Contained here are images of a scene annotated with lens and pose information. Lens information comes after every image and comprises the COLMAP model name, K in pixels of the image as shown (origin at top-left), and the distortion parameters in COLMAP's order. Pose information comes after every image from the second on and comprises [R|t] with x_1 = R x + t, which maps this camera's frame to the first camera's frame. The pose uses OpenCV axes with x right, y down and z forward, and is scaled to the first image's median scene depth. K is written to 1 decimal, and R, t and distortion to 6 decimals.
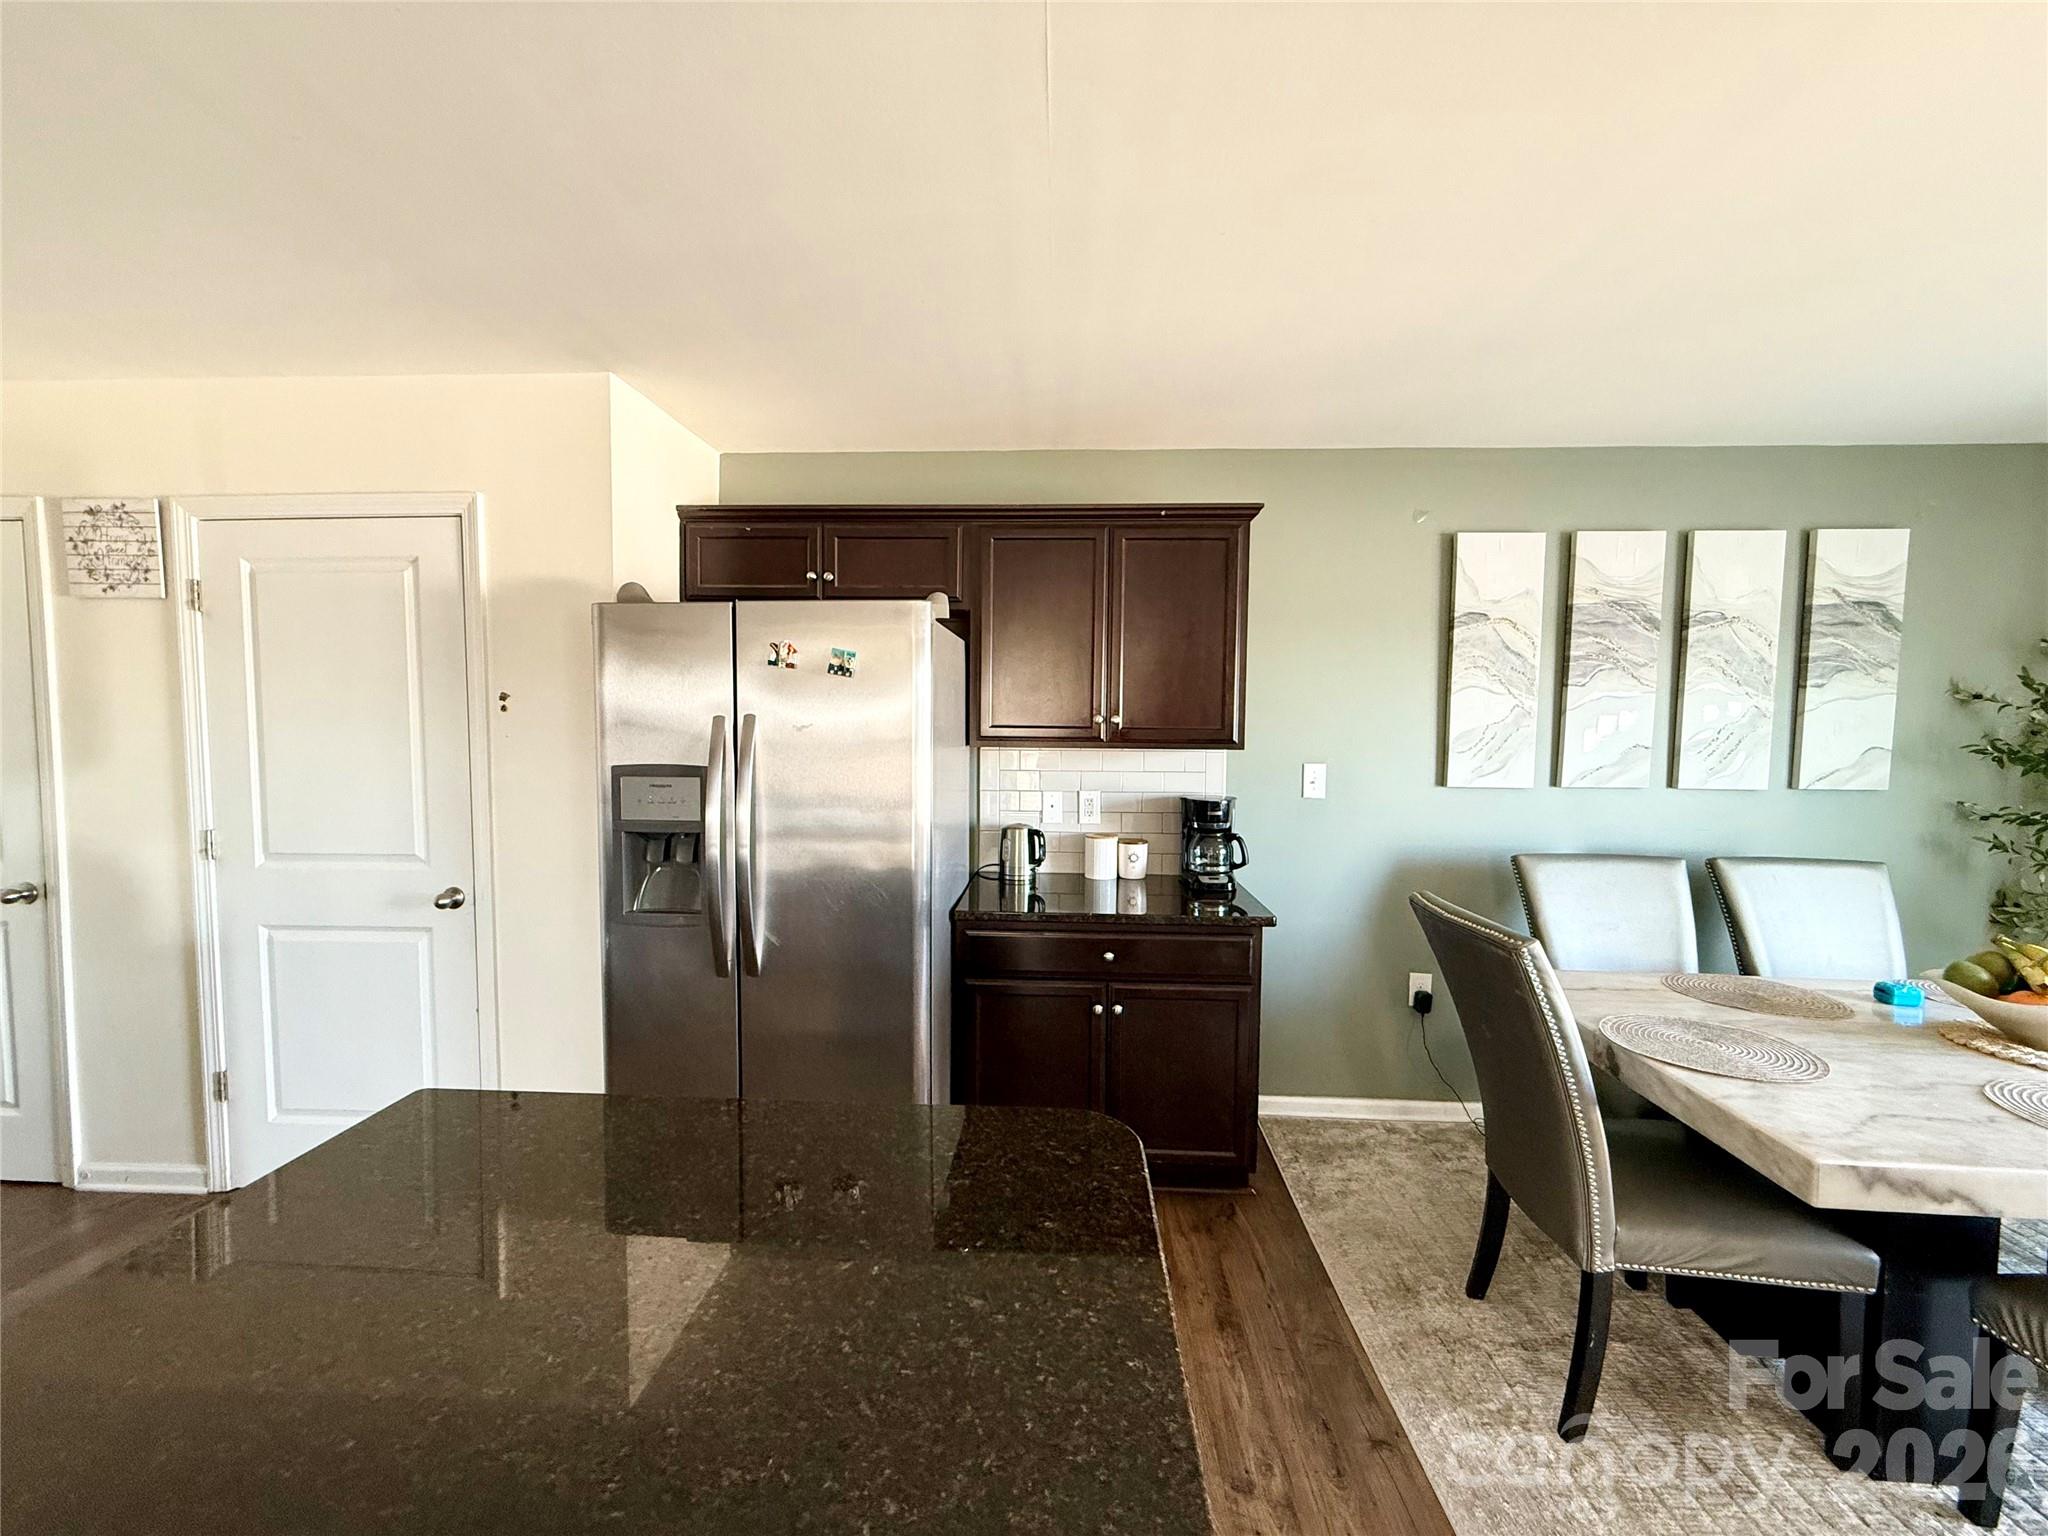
lens RADIAL K [[817.3, 0, 1015.1], [0, 817.3, 770.6], [0, 0, 1]] dist [0.001723, 0.000457]
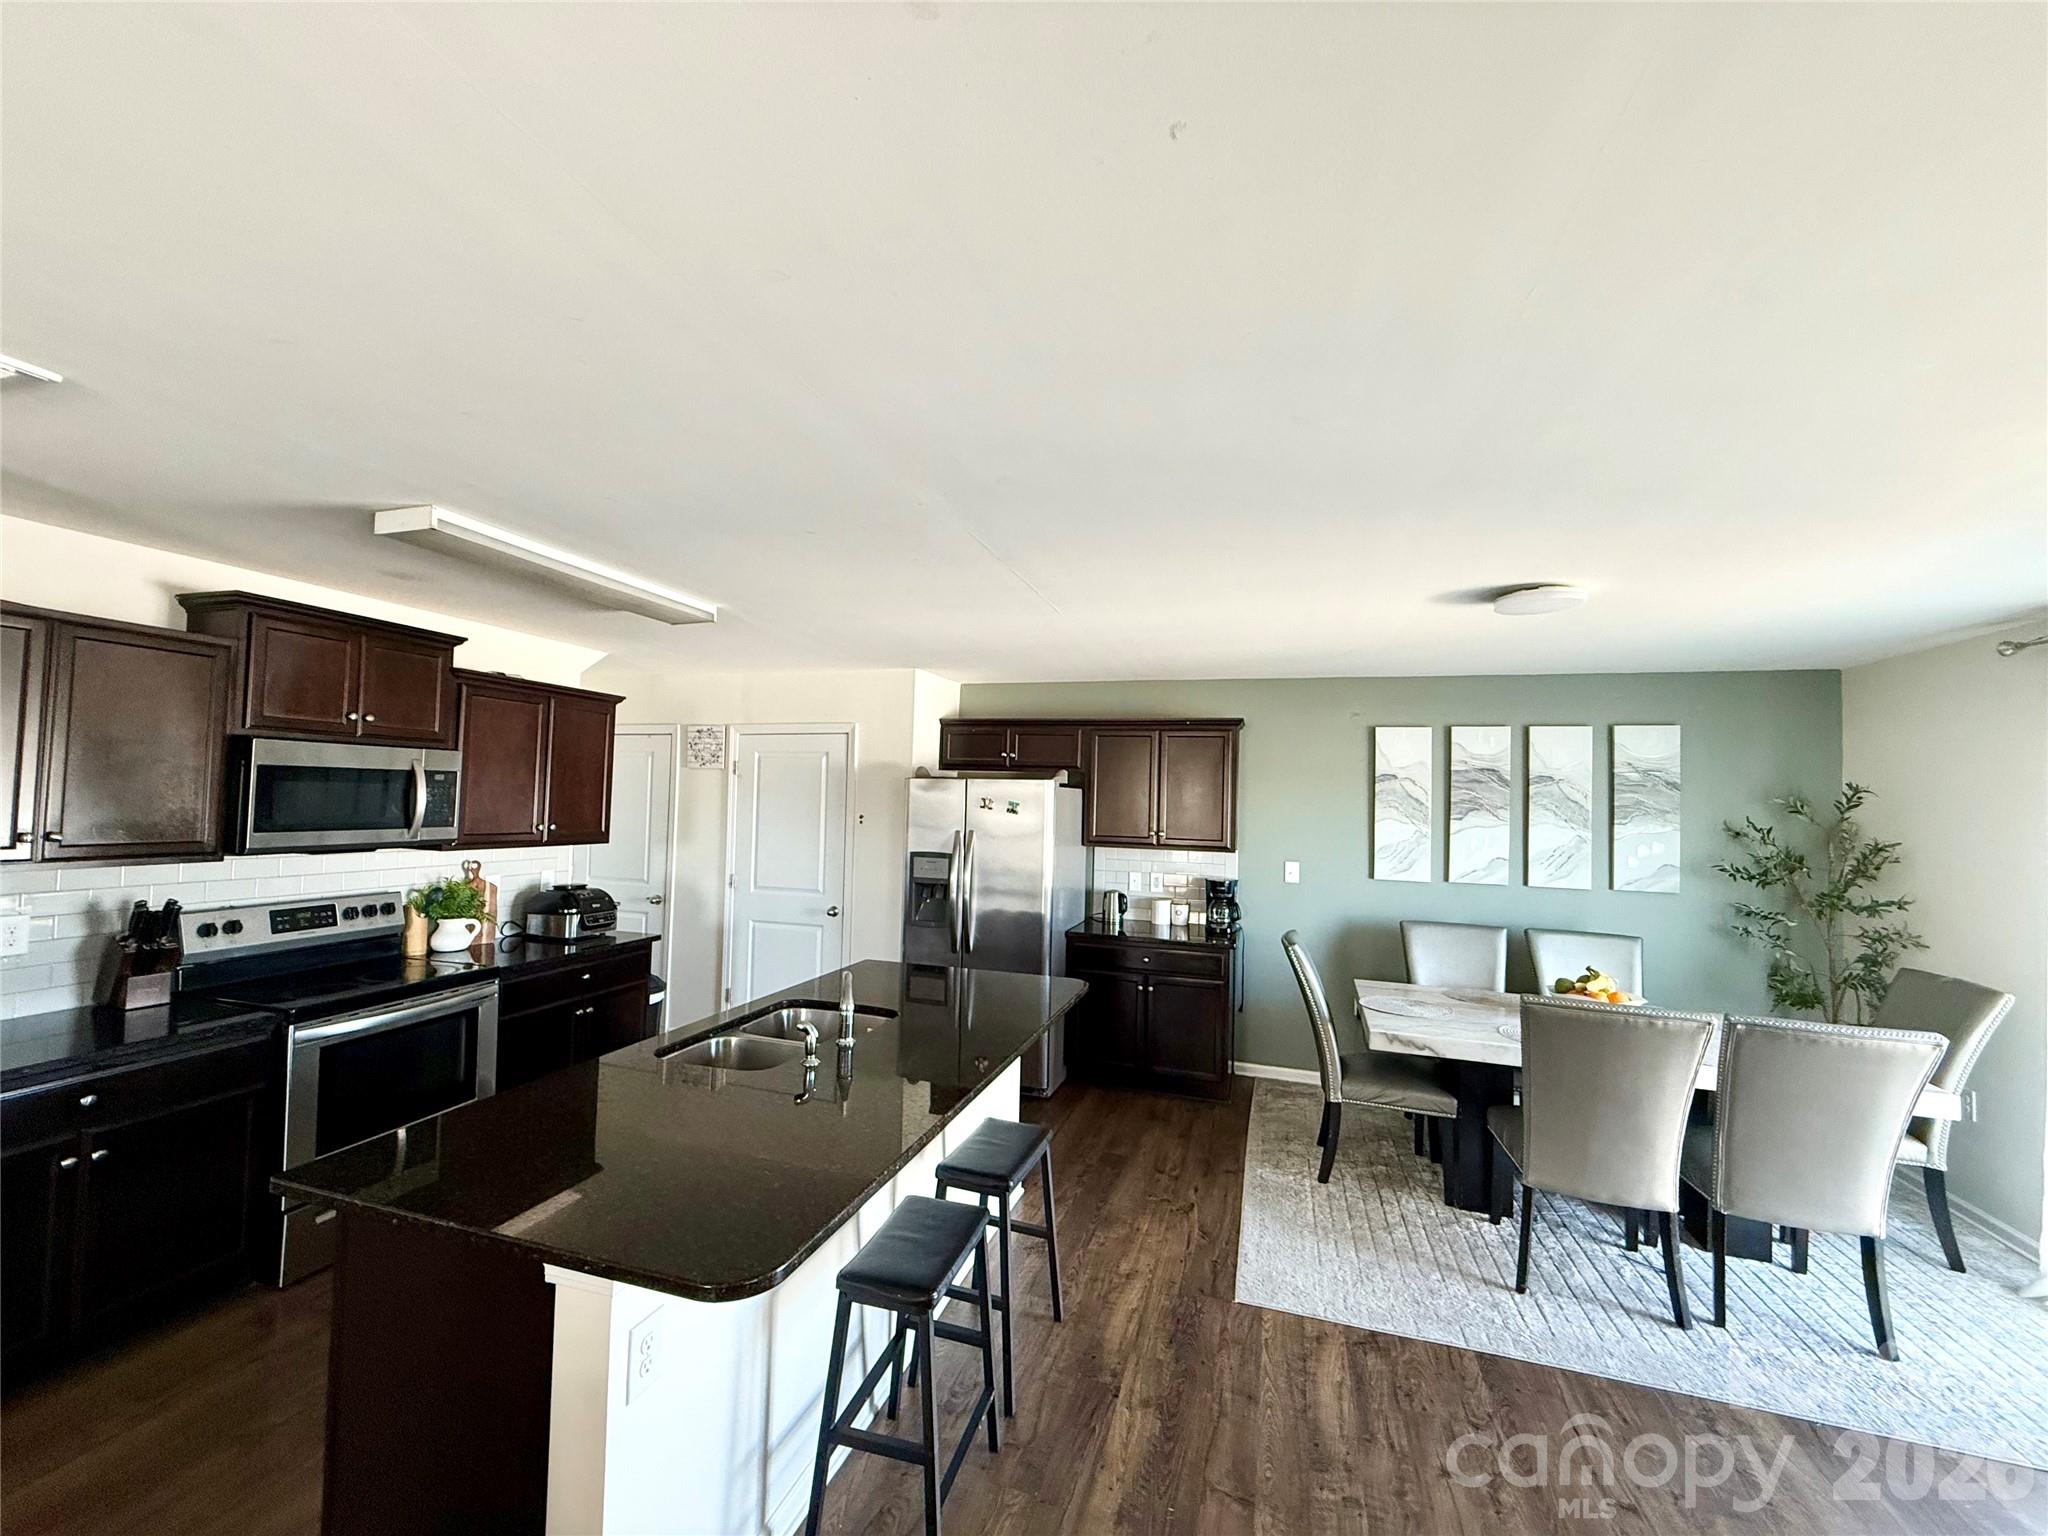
lens RADIAL K [[817.3, 0, 1015.1], [0, 817.3, 770.6], [0, 0, 1]] dist [0.001723, 0.000457]
pose [[0.967147, 0.008169, -0.254088, 0.282639], [-0.032728, 0.995168, -0.092577, -0.024293], [0.252104, 0.097851, 0.962740, -0.901288]]
